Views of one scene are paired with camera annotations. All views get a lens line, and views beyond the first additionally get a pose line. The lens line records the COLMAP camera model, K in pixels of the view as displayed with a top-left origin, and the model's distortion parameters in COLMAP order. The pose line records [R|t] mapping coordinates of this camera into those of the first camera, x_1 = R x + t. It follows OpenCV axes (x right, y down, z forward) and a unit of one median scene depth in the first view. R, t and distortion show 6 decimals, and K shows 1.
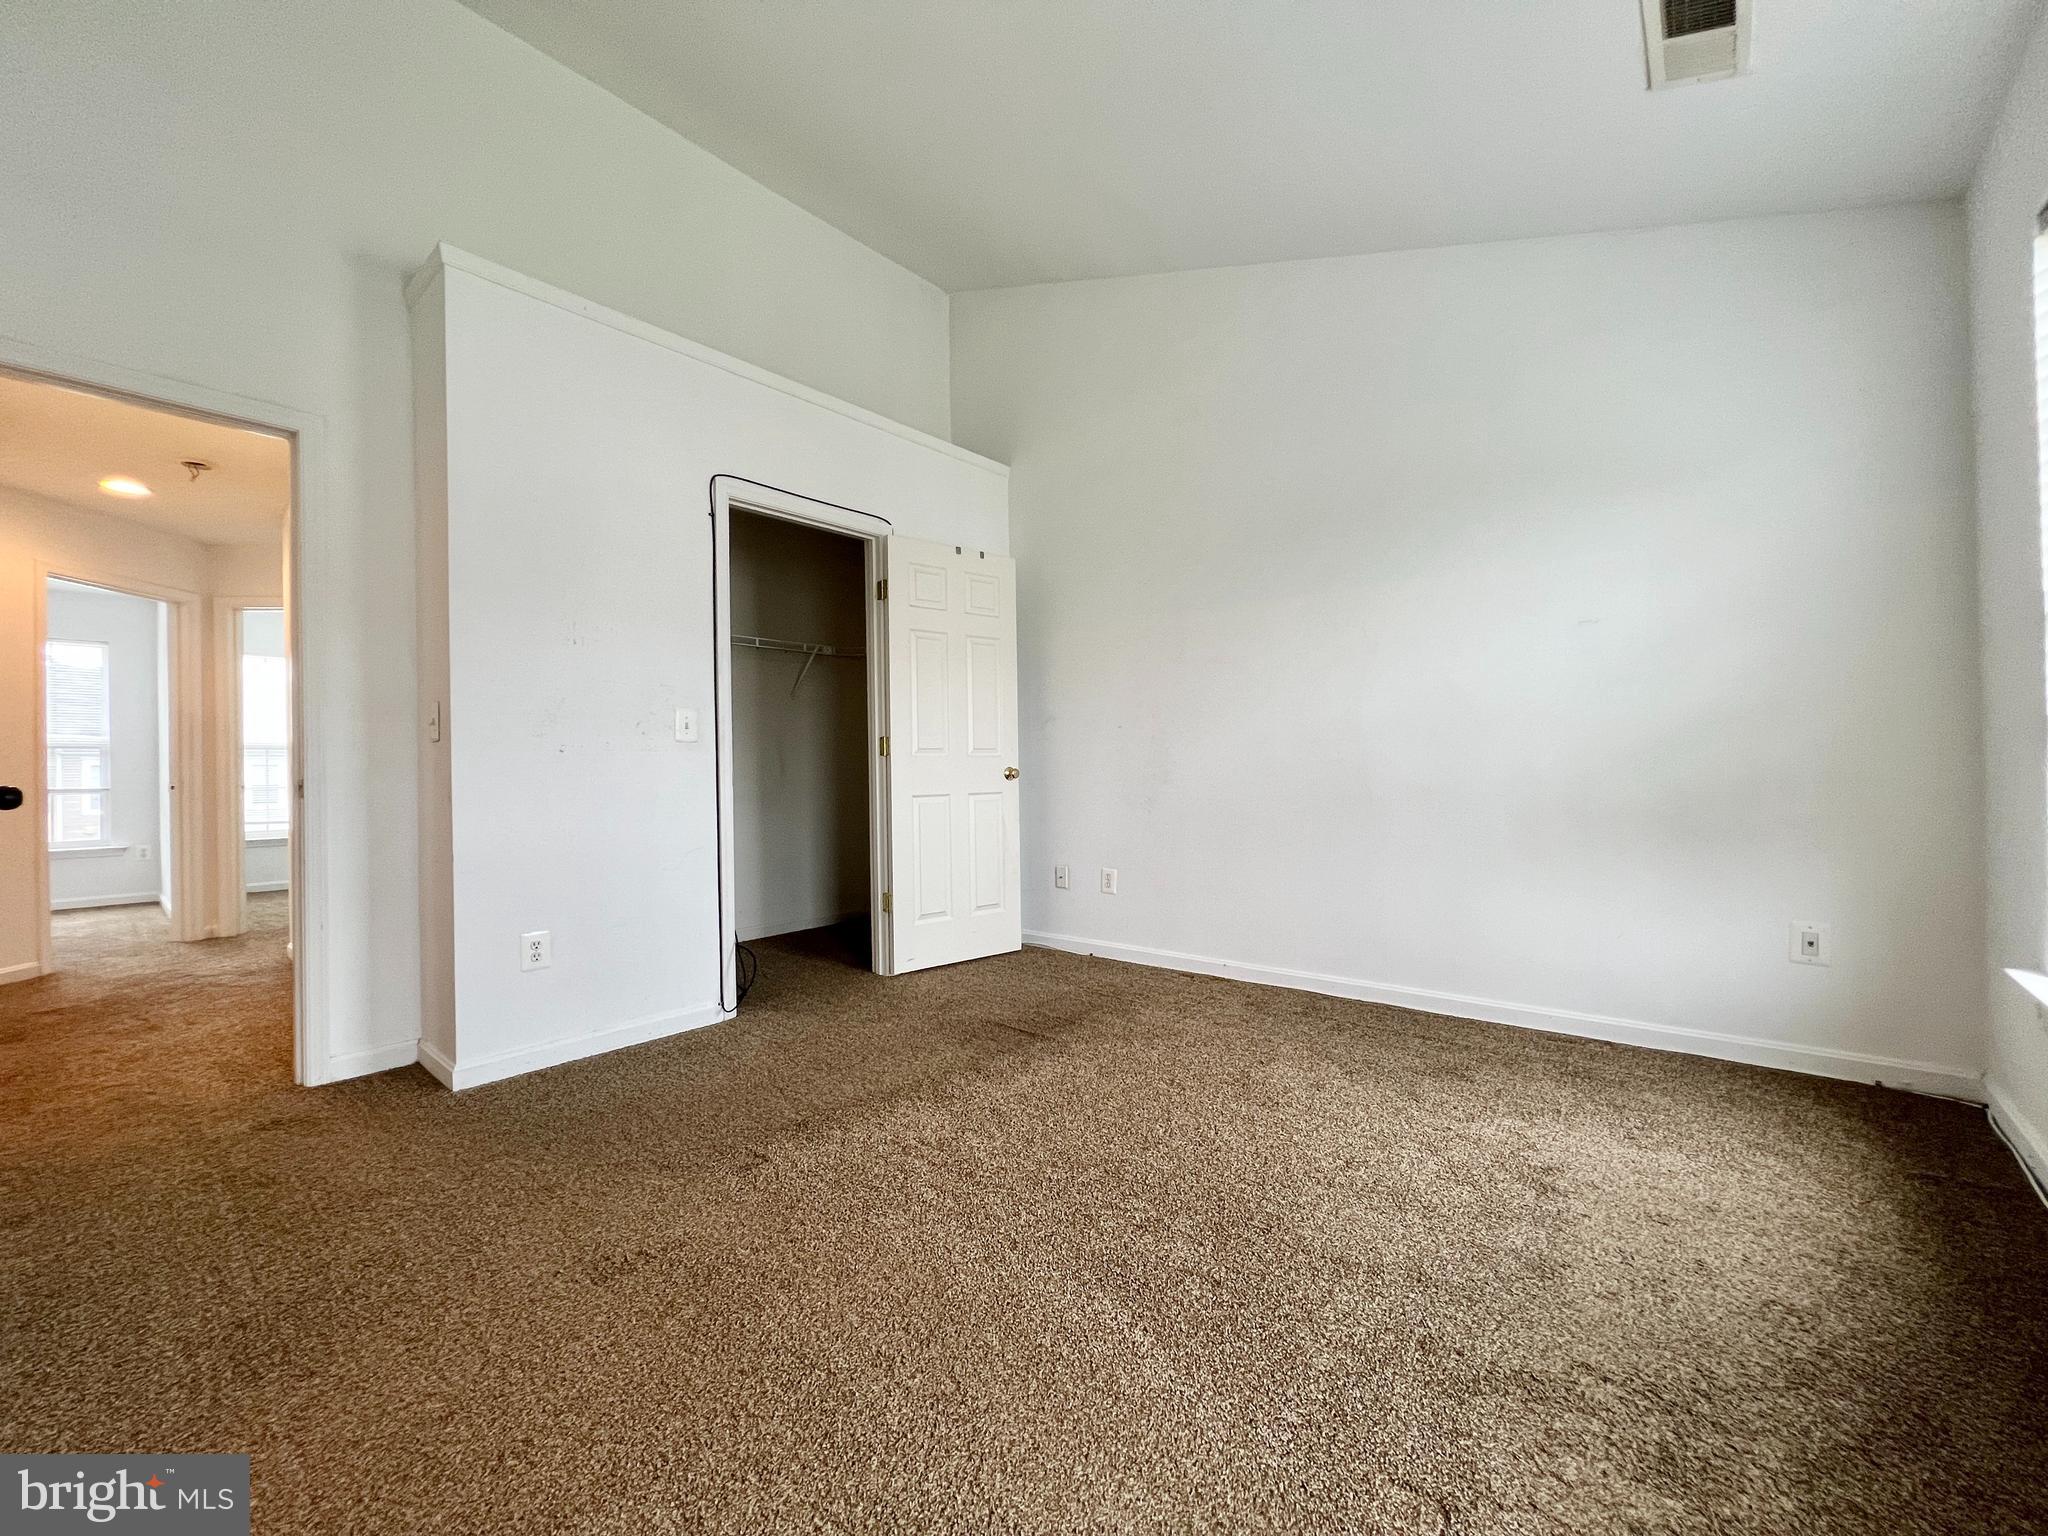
lens RADIAL K [[823.3, 0, 1019.4], [0, 823.3, 758.2], [0, 0, 1]] dist [0.000006, 0.000020]
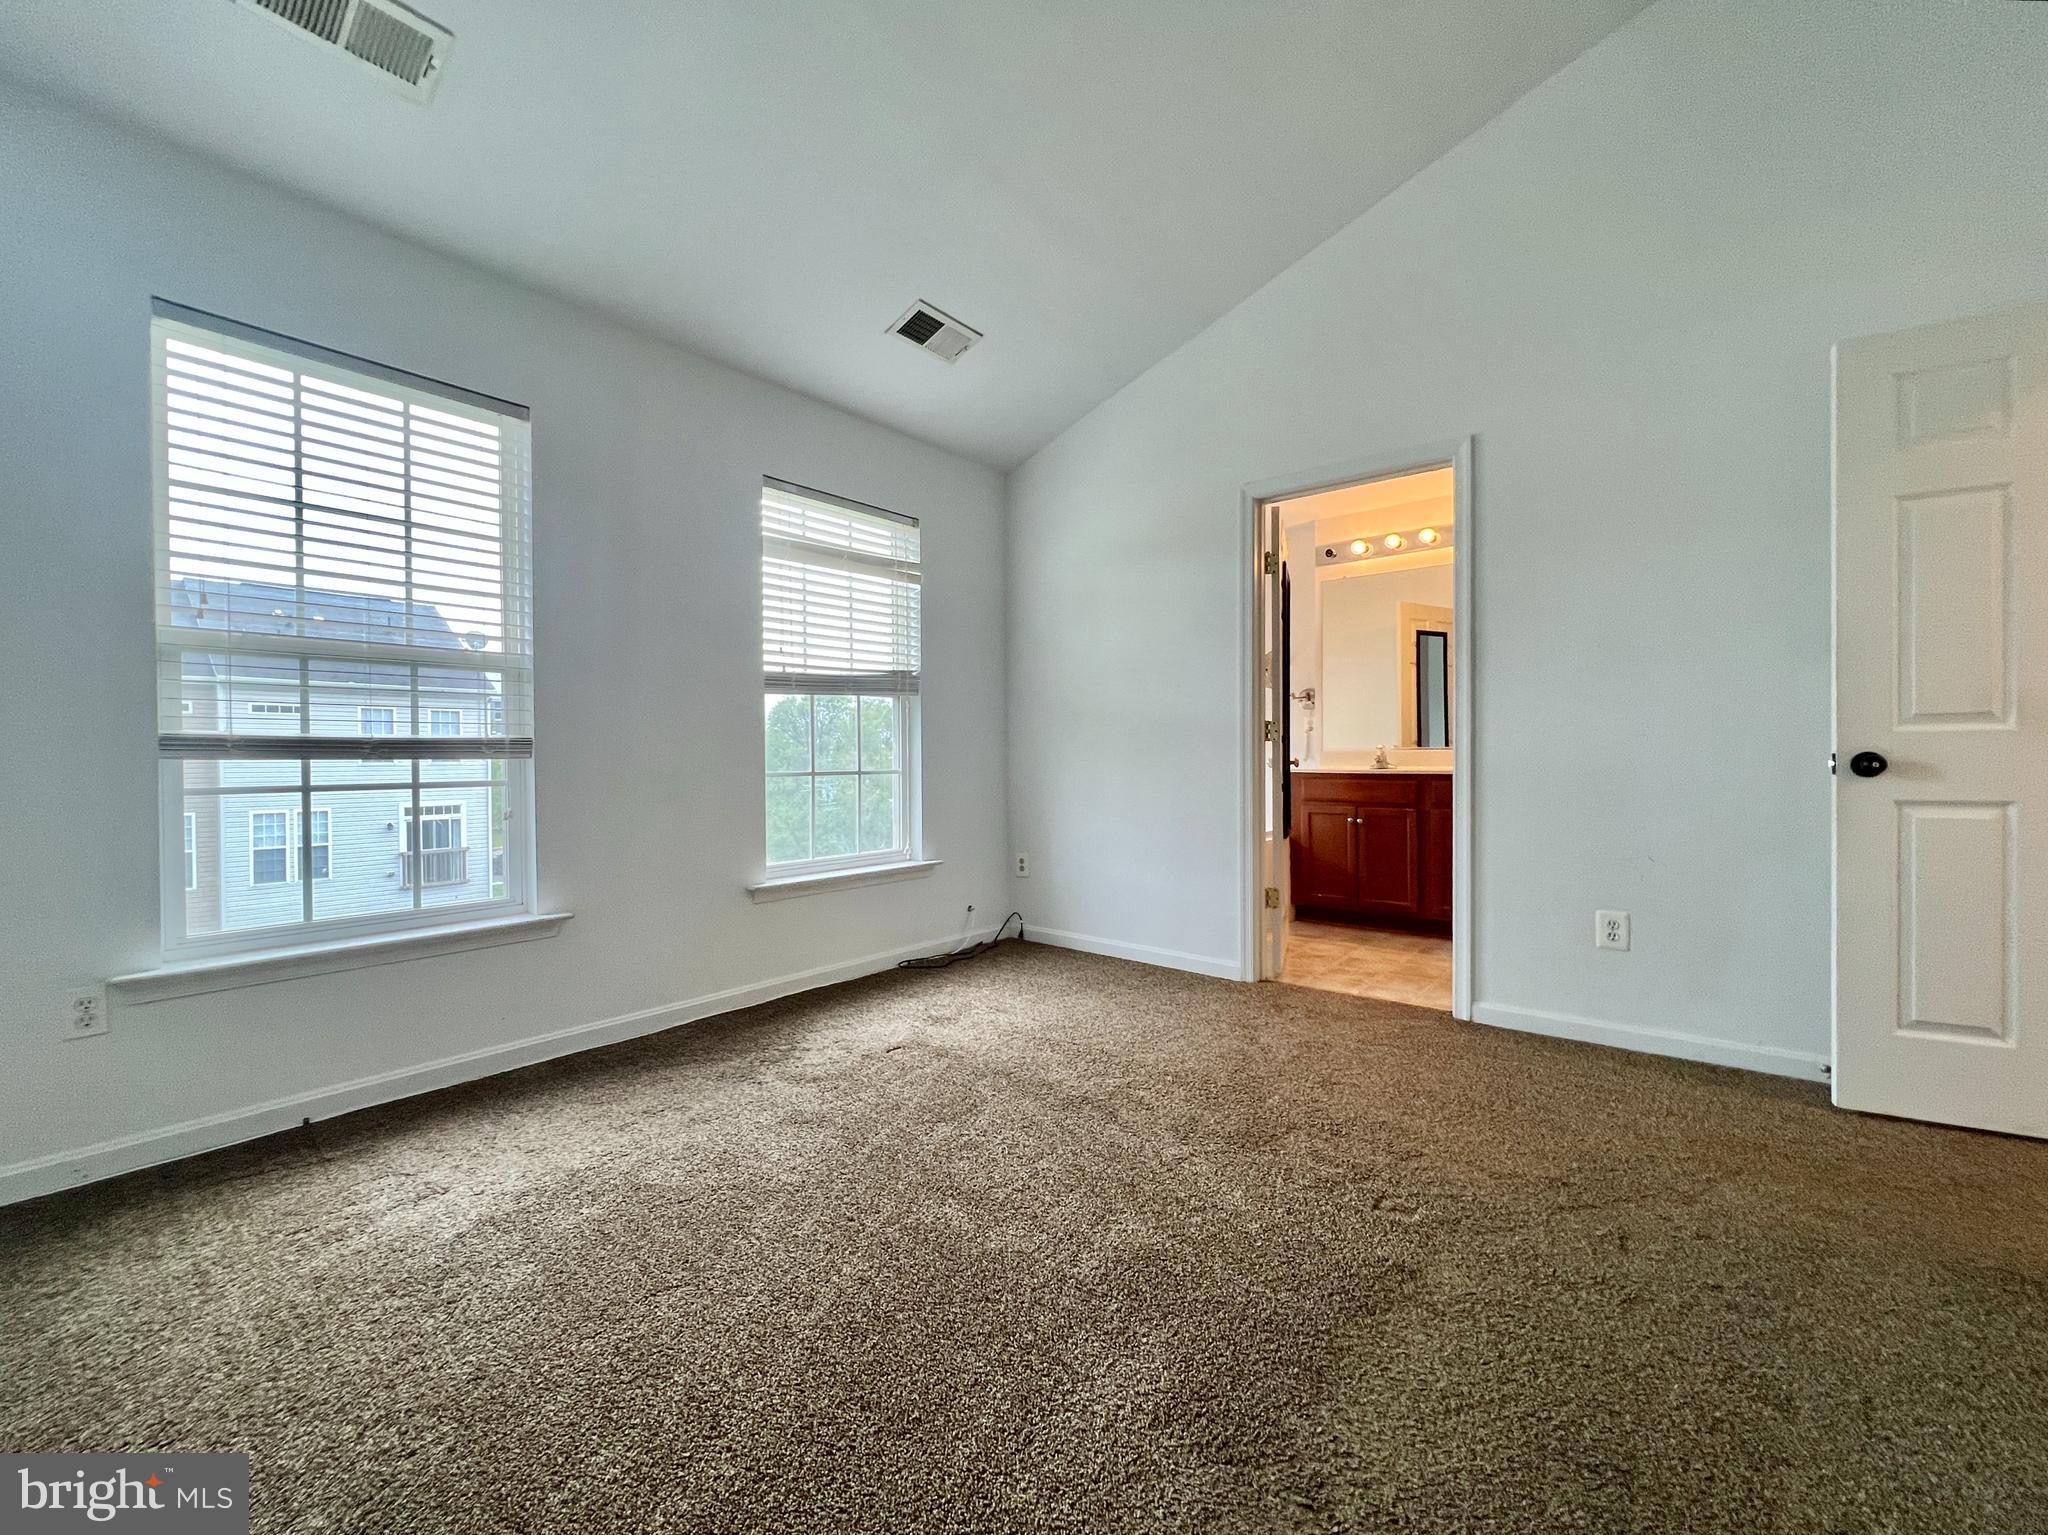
lens RADIAL K [[824.3, 0, 1018.8], [0, 824.3, 767.9], [0, 0, 1]] dist [-0.002626, -0.000150]
pose [[-0.999099, 0.026429, -0.033201, 0.055816], [0.026600, 0.999635, -0.004723, 0.013068], [0.033064, -0.005602, -0.999438, 1.255531]]
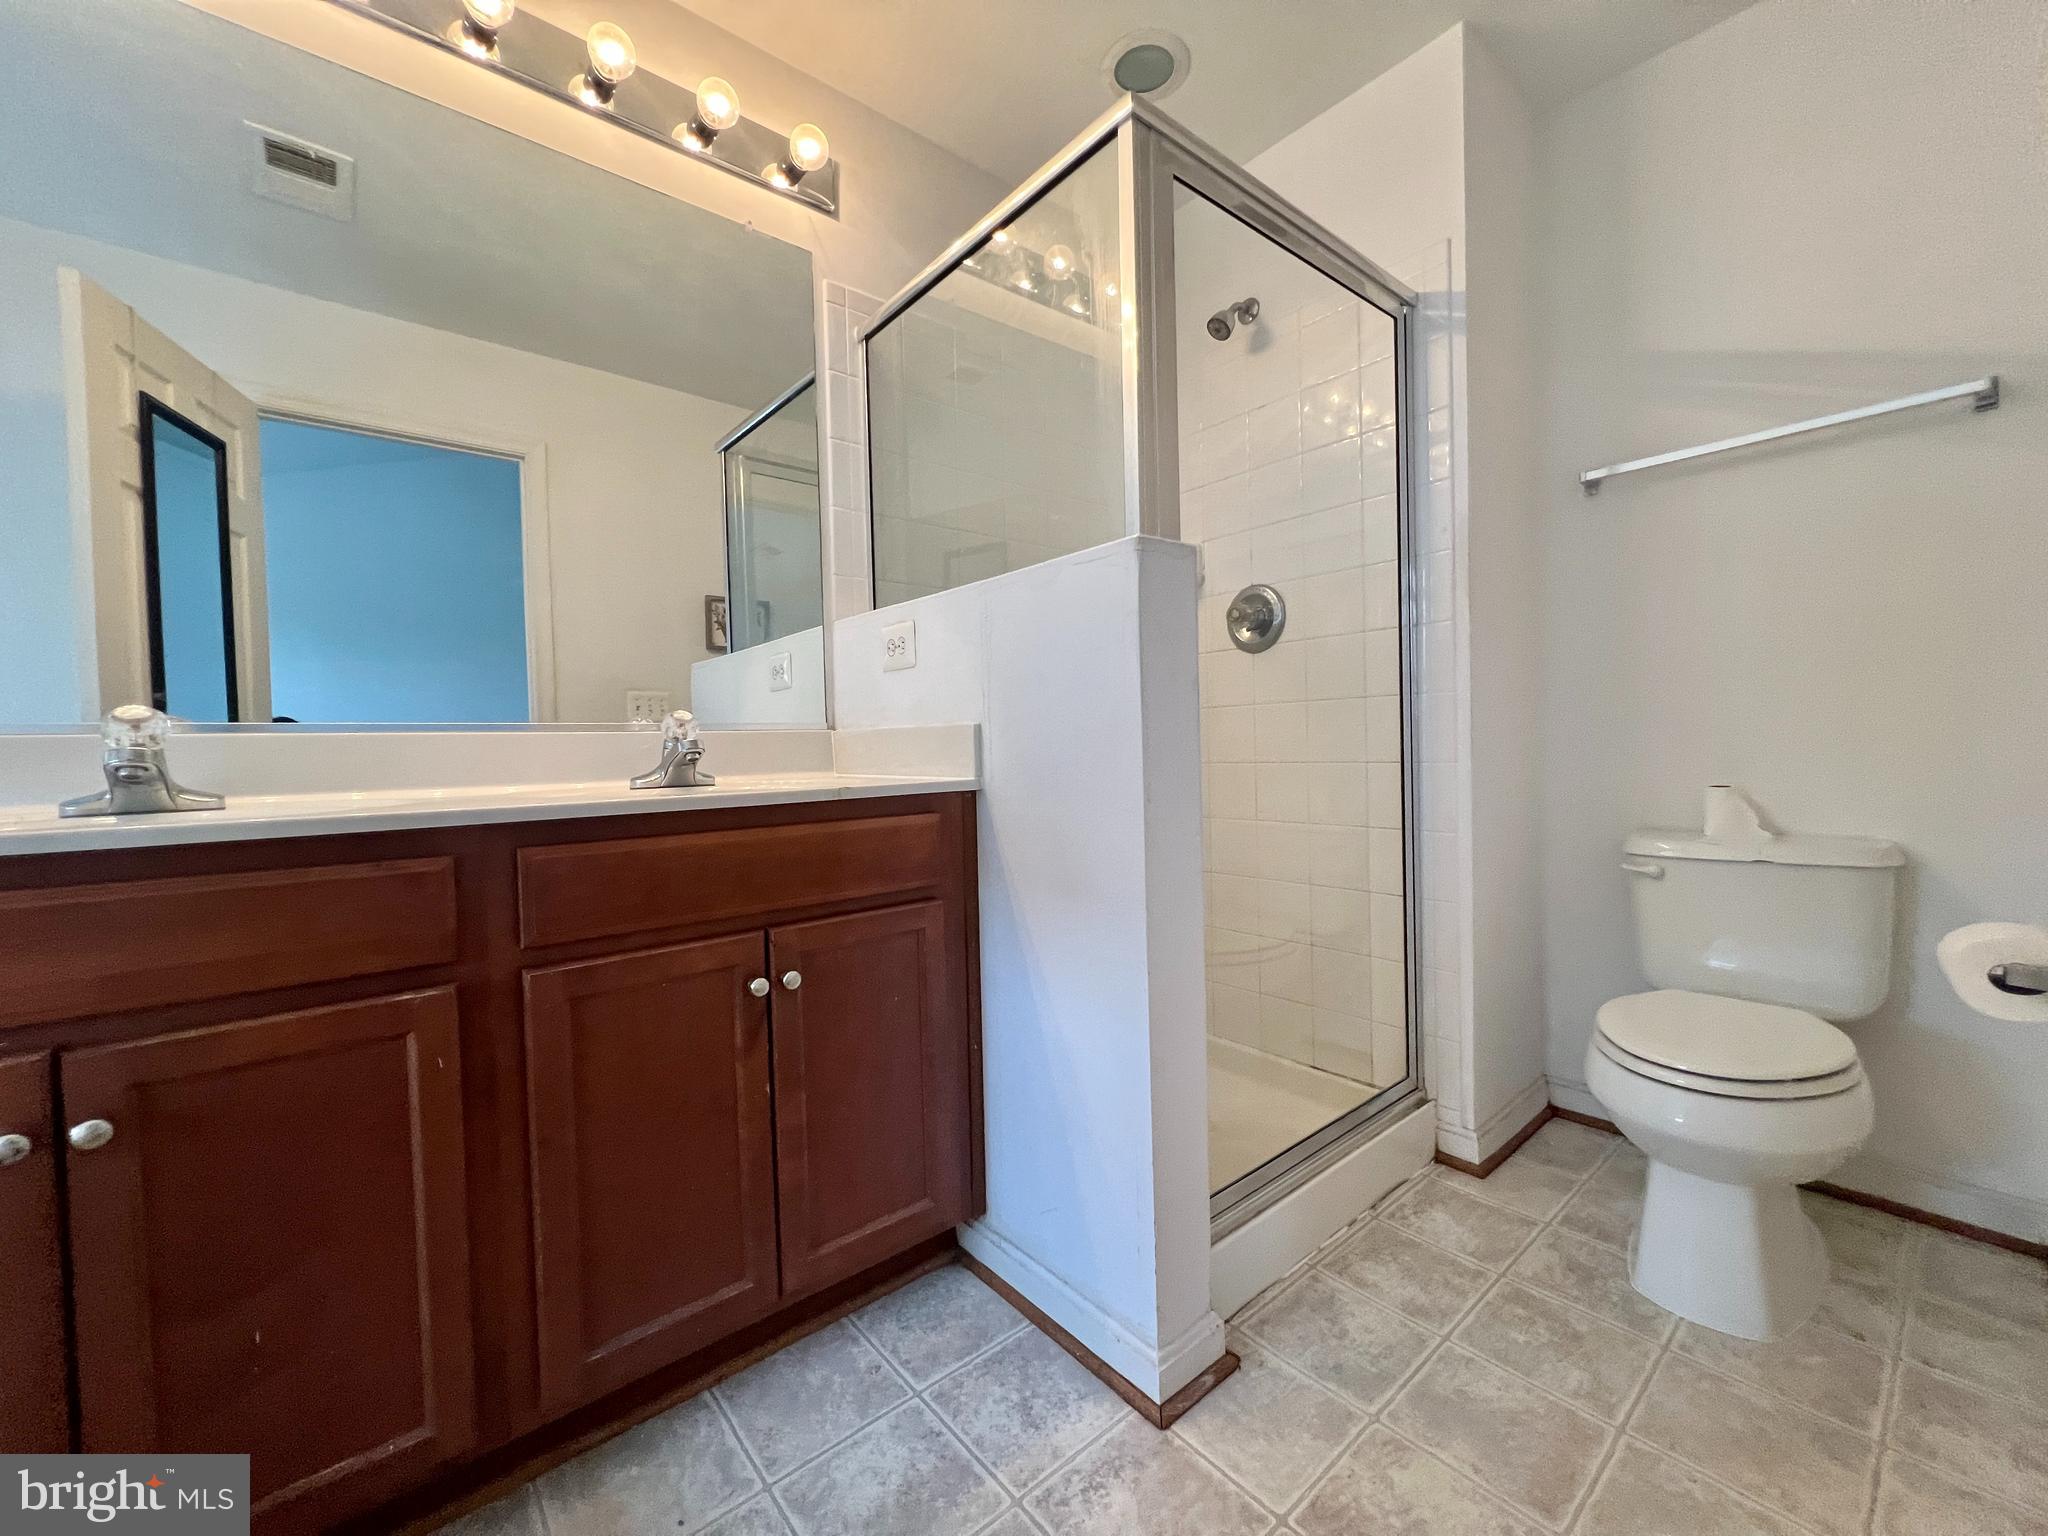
lens RADIAL K [[824.3, 0, 1018.8], [0, 824.3, 768.4], [0, 0, 1]] dist [-0.002626, -0.000150]
pose [[-0.155881, 0.046952, -0.986659, -0.181589], [0.043911, 0.998212, 0.040564, 0.008133], [0.986799, -0.037002, -0.157664, 0.220922]]
